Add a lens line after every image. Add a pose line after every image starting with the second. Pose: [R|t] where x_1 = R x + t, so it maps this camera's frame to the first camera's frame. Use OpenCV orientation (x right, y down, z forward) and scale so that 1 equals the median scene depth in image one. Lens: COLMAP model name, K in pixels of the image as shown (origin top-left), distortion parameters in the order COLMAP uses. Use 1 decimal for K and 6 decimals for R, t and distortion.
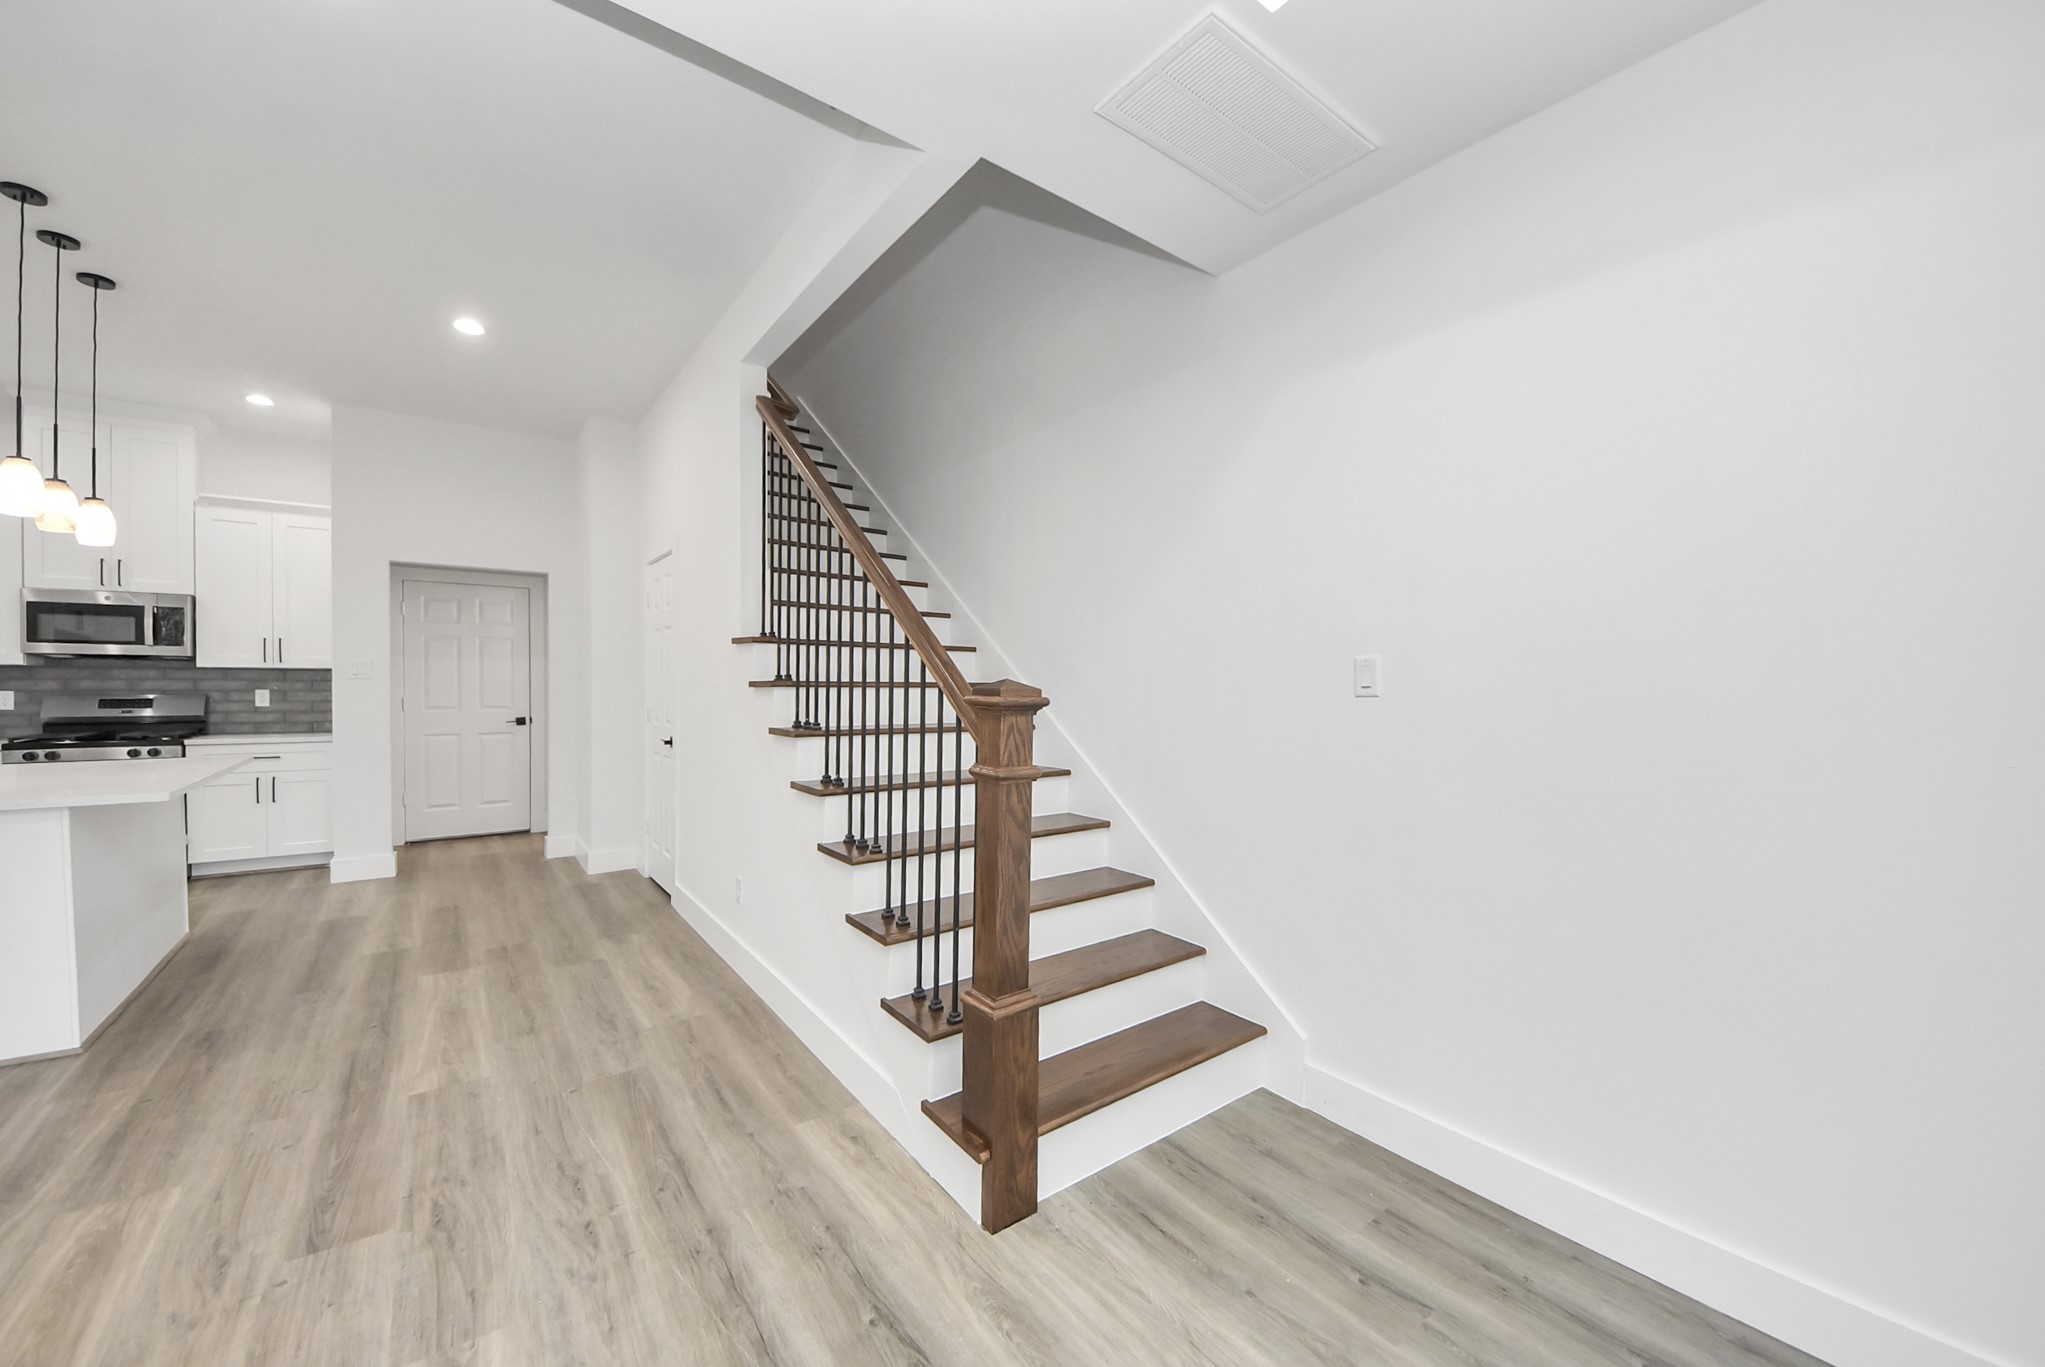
lens RADIAL K [[761.1, 0, 1035.7], [0, 761.1, 695.1], [0, 0, 1]] dist [0.001431, -0.007661]
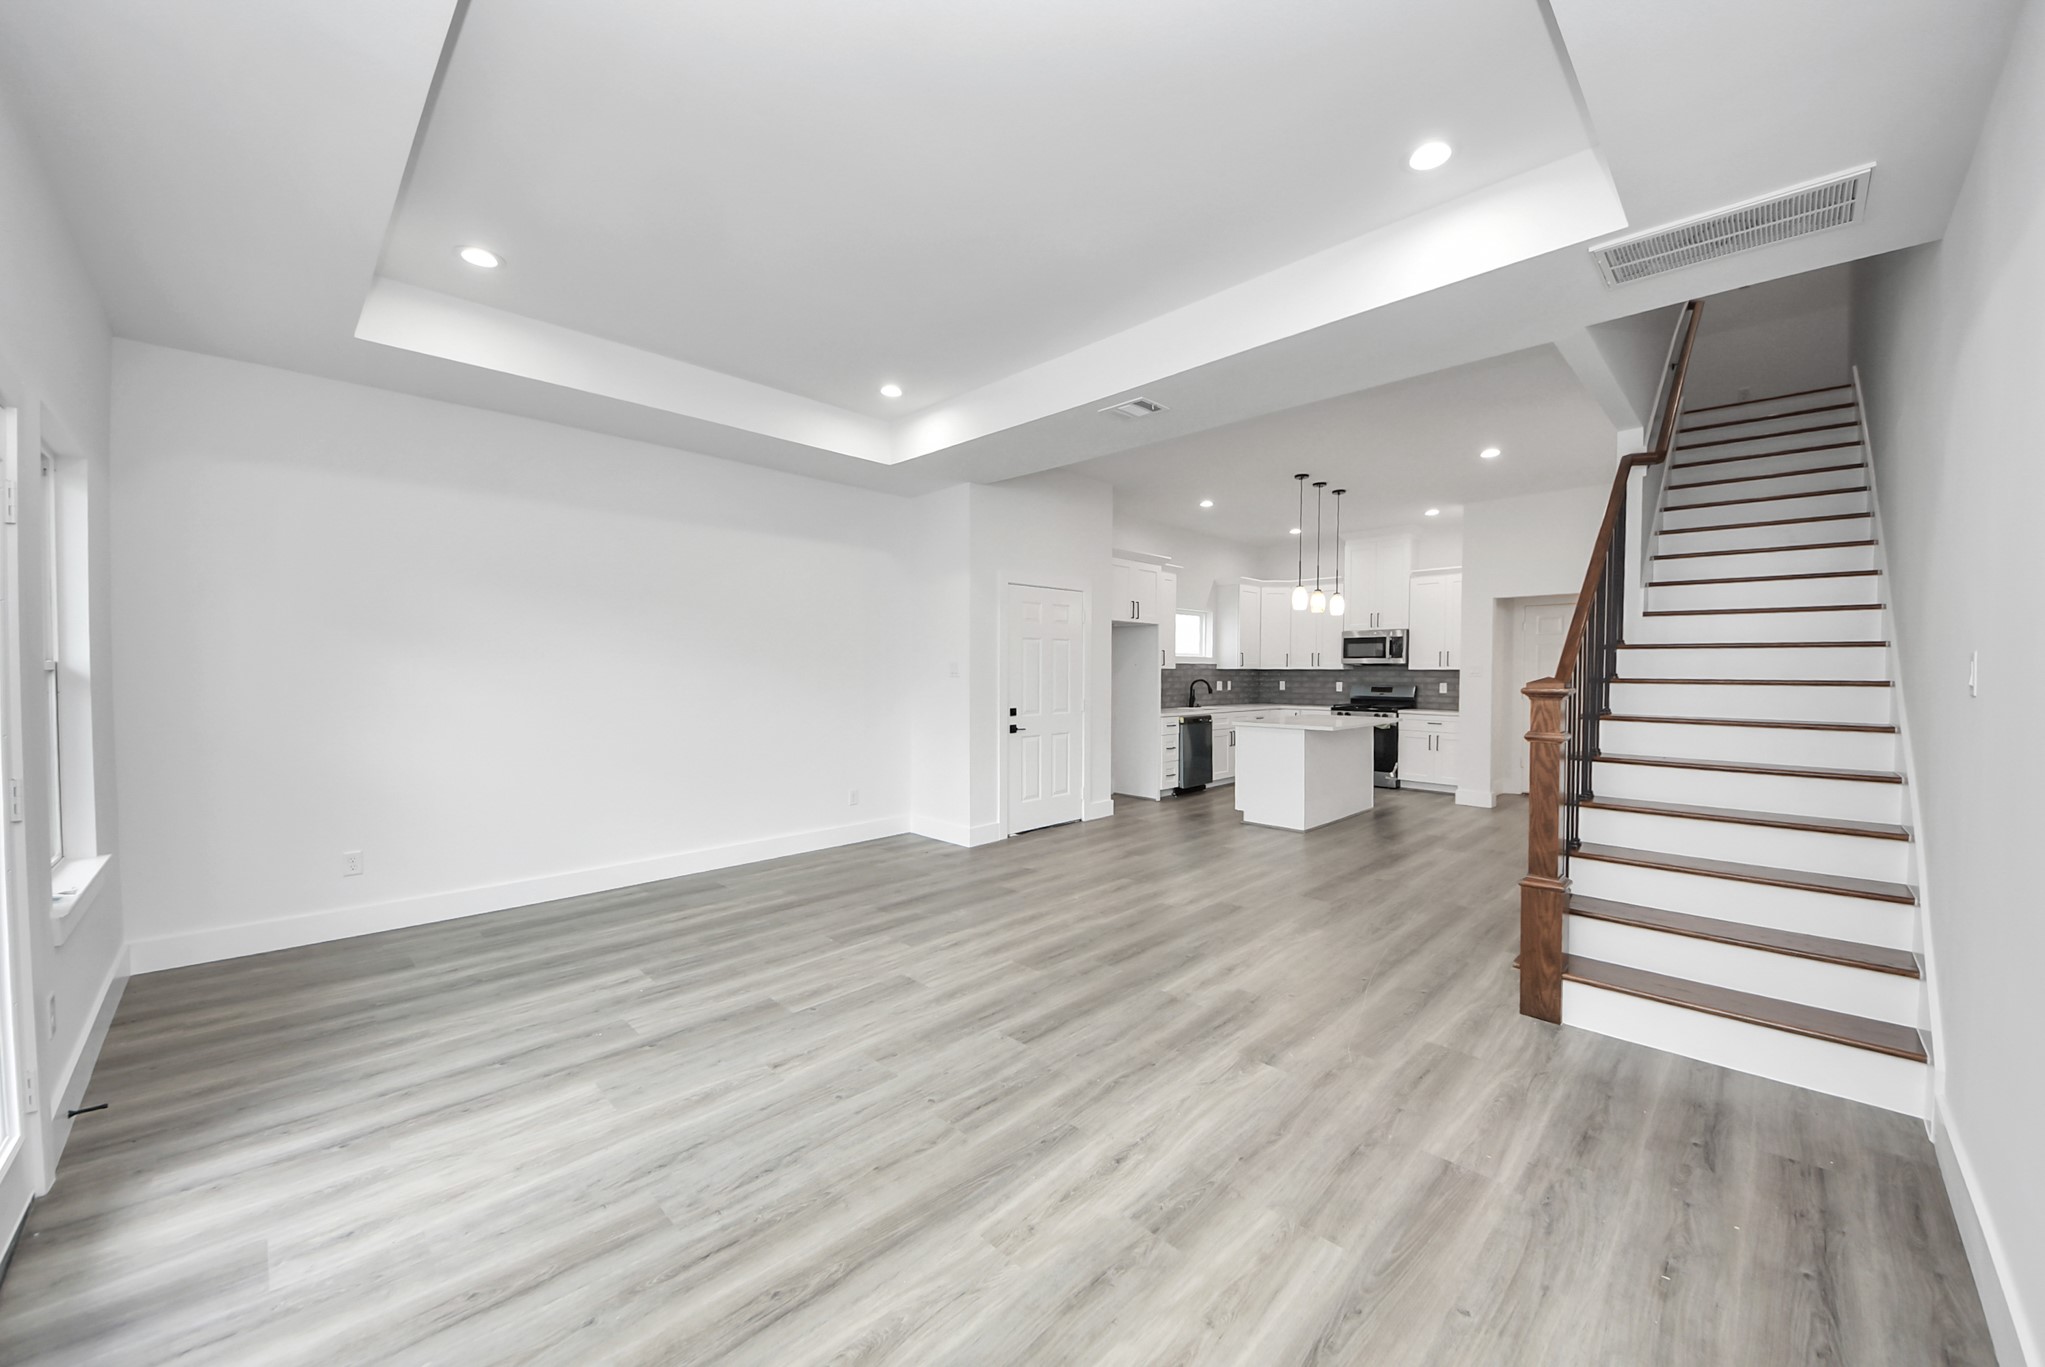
lens RADIAL K [[761.1, 0, 1035.7], [0, 761.1, 695.1], [0, 0, 1]] dist [0.001431, -0.007661]
pose [[0.137785, 0.026431, -0.990109, 0.592887], [-0.022058, 0.999478, 0.023612, -0.000763], [0.990216, 0.018586, 0.138296, -0.121634]]
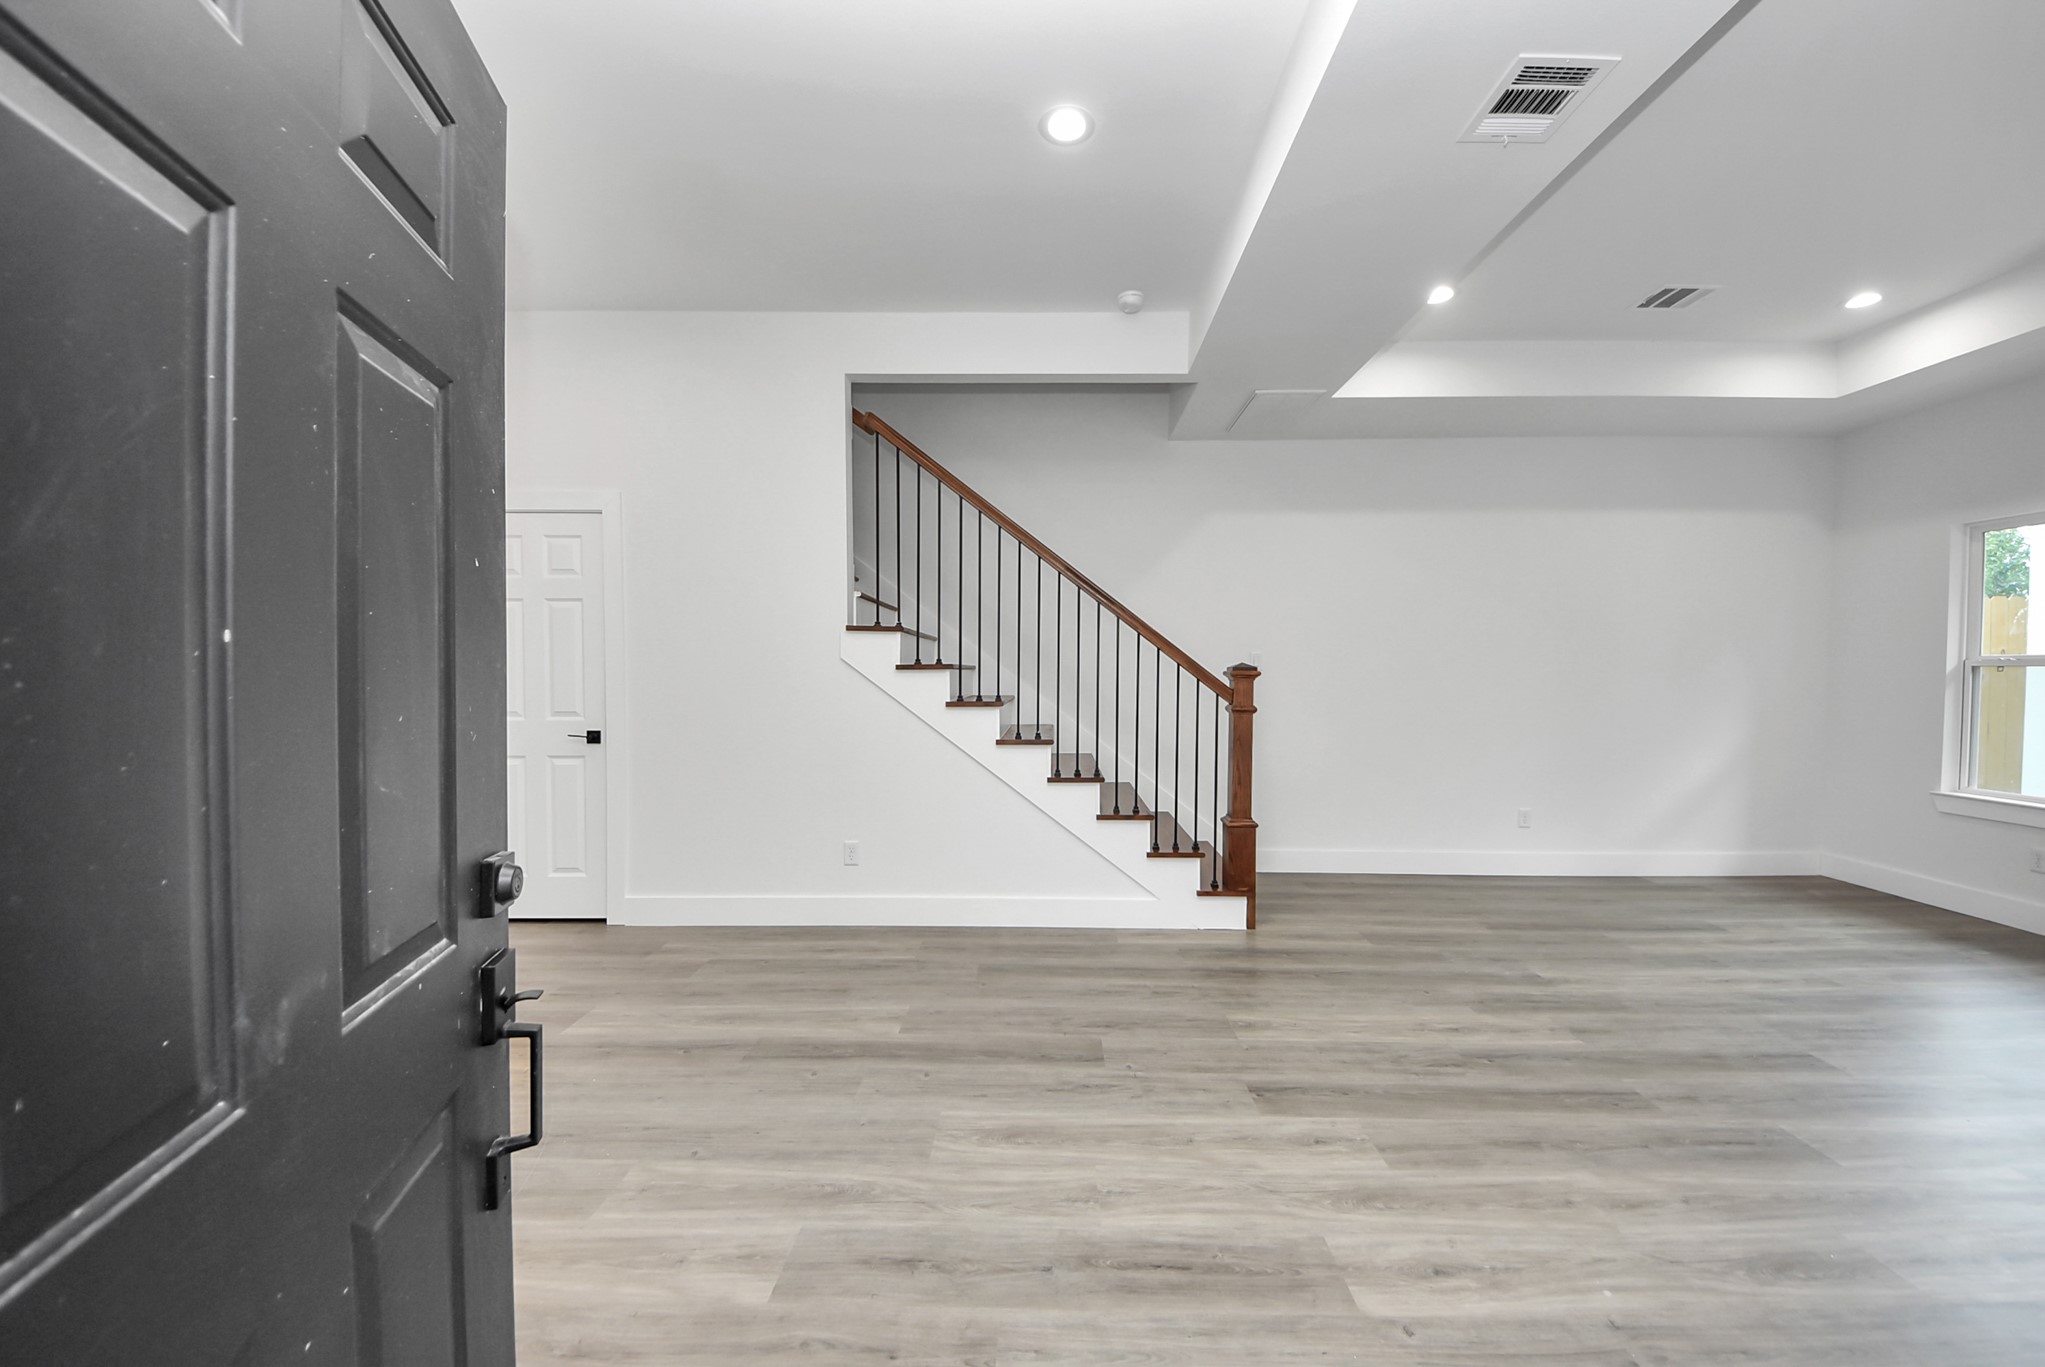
lens RADIAL K [[765.7, 0, 1022.5], [0, 765.7, 683.5], [0, 0, 1]] dist [0.002678, -0.016959]
pose [[0.628625, -0.024438, 0.777325, -0.858644], [0.022226, 0.999662, 0.013454, -0.002132], [-0.777391, 0.008819, 0.628956, 0.072048]]
